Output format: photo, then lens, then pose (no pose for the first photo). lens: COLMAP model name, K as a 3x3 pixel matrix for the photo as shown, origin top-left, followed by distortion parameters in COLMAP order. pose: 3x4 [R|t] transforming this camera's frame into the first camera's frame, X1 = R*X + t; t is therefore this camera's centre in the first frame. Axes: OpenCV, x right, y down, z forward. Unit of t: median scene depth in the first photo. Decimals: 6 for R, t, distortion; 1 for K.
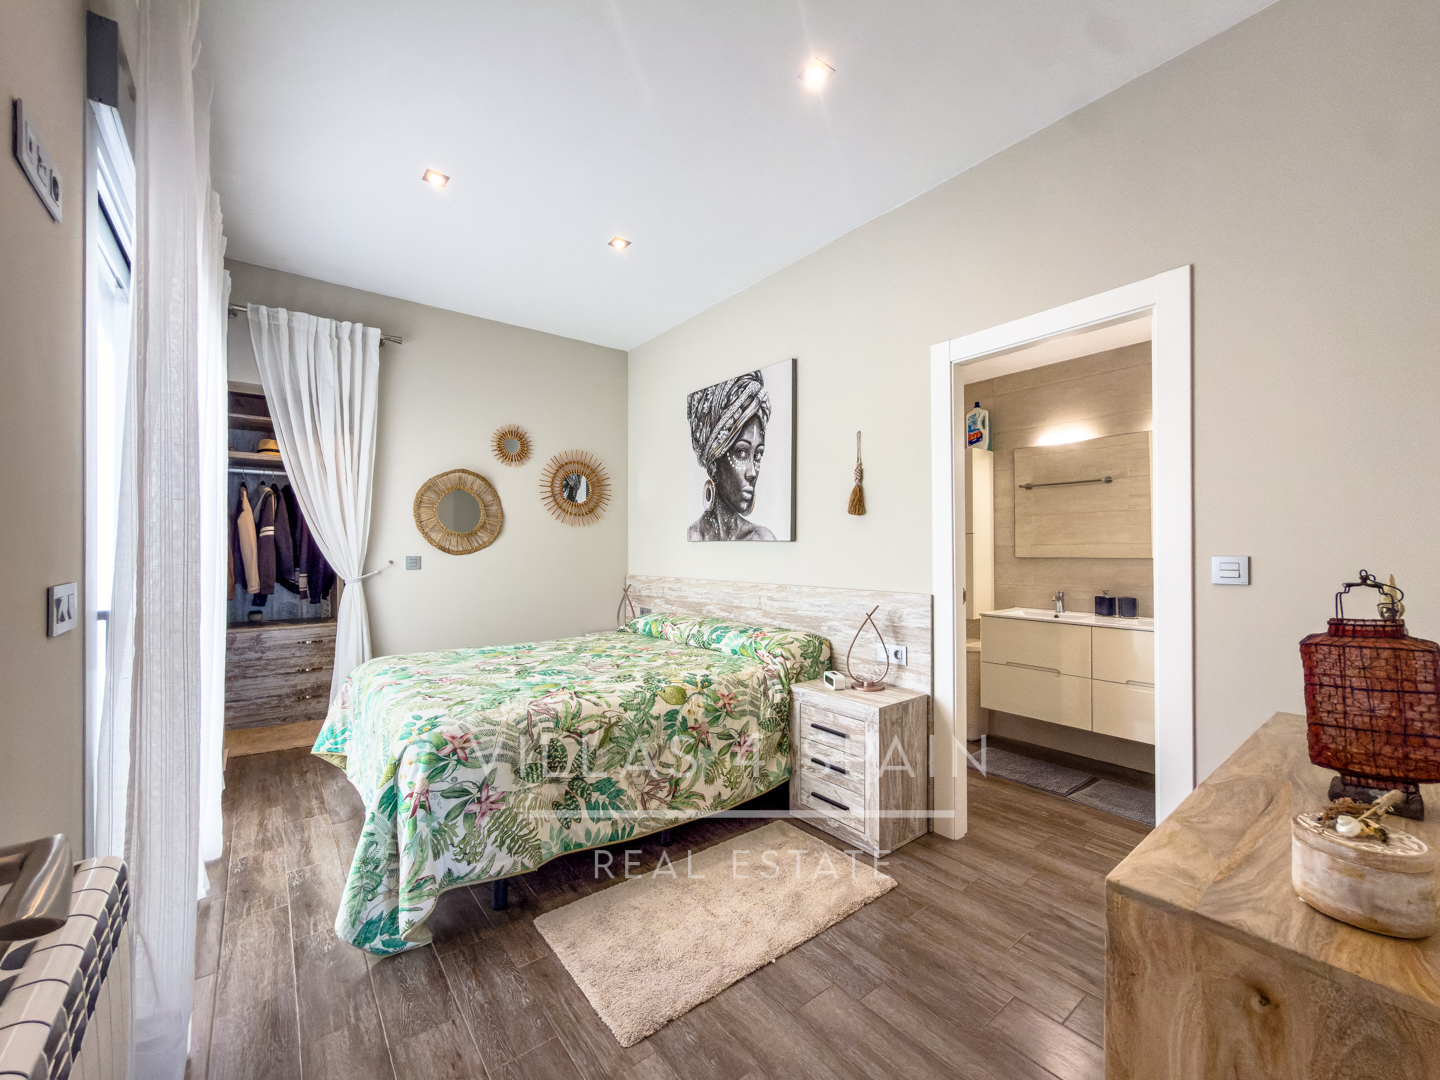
lens RADIAL K [[587.6, 0, 720.3], [0, 587.6, 544.5], [0, 0, 1]] dist [-0.001899, -0.000178]
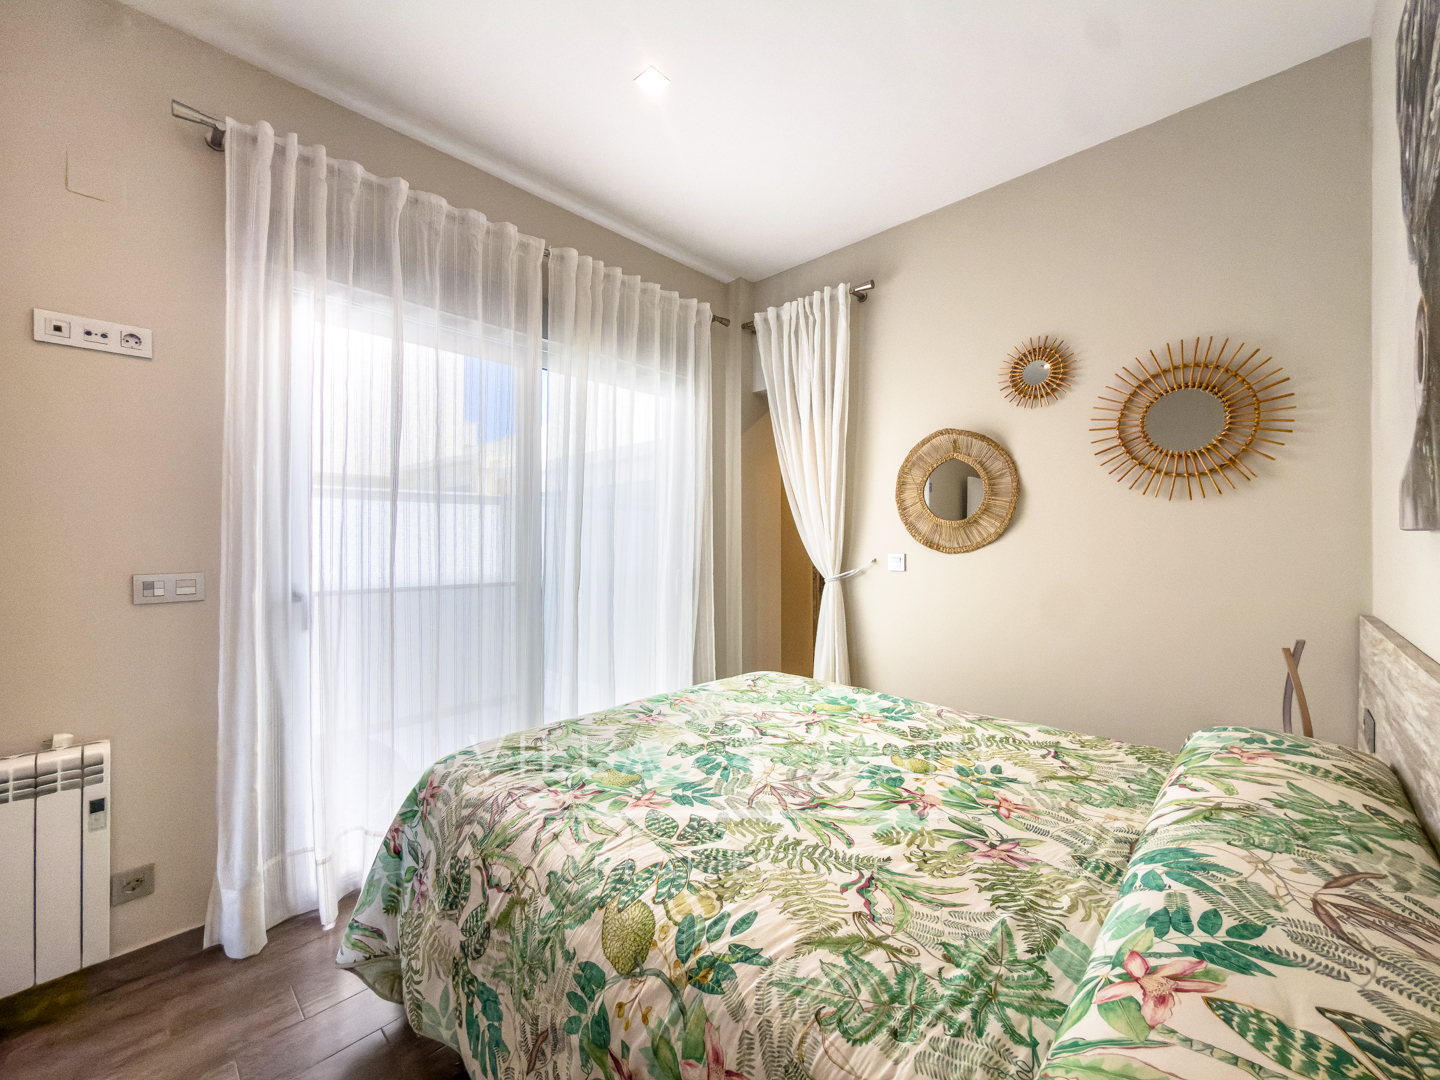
lens RADIAL K [[575.9, 0, 720.0], [0, 575.9, 540.0], [0, 0, 1]] dist [-0.000782, -0.000006]
pose [[0.144206, 0.006256, -0.989528, 0.200823], [0.010387, 0.999915, 0.007835, -0.006031], [0.989493, -0.011408, 0.144129, 0.659222]]
